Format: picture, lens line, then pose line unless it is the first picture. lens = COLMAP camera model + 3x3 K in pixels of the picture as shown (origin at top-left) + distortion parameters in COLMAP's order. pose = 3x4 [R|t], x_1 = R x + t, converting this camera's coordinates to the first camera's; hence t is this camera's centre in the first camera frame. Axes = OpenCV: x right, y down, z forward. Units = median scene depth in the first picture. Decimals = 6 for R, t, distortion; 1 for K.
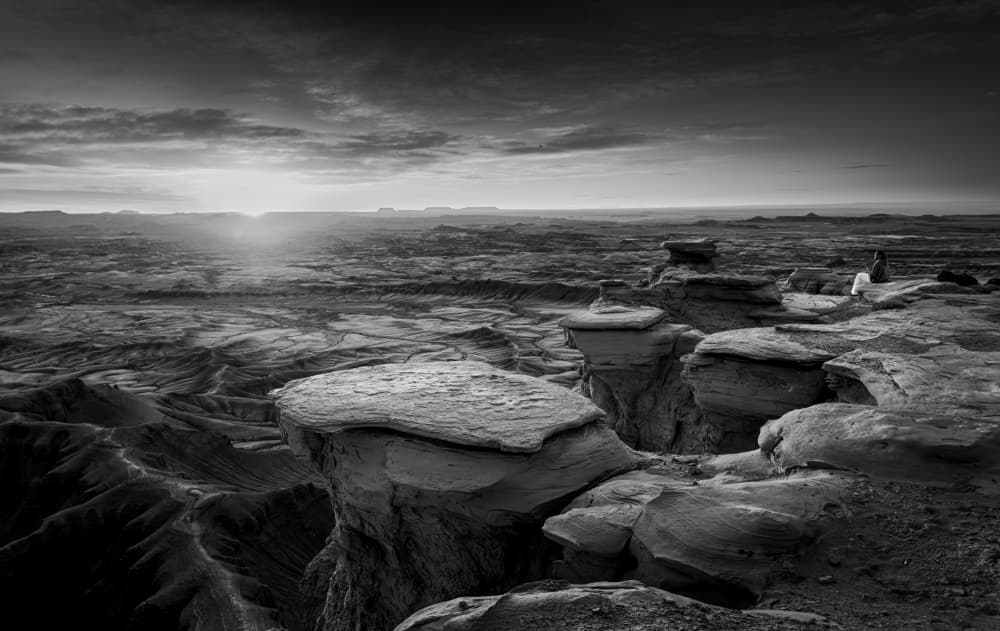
lens RADIAL K [[723.4, 0, 501.5], [0, 723.4, 301.7], [0, 0, 1]] dist [0.107766, -0.155996]
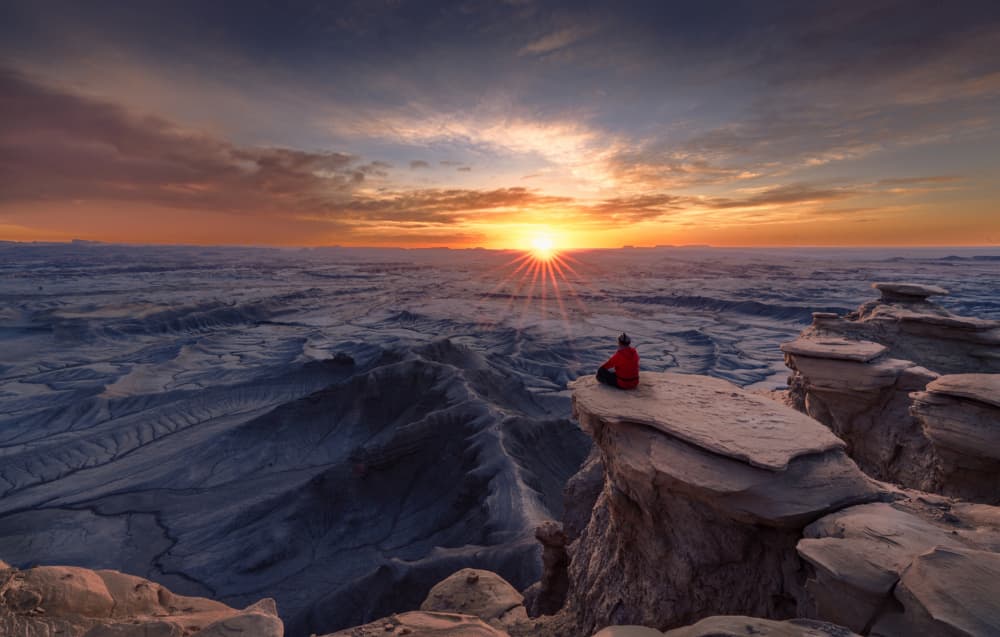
lens RADIAL K [[529.2, 0, 500.0], [0, 529.2, 318.5], [0, 0, 1]] dist [-0.000700, -0.000103]
pose [[0.887337, 0.054503, -0.457889, 0.101369], [-0.075300, 0.996788, -0.027276, 0.062866], [0.454931, 0.058682, 0.888591, -0.076604]]
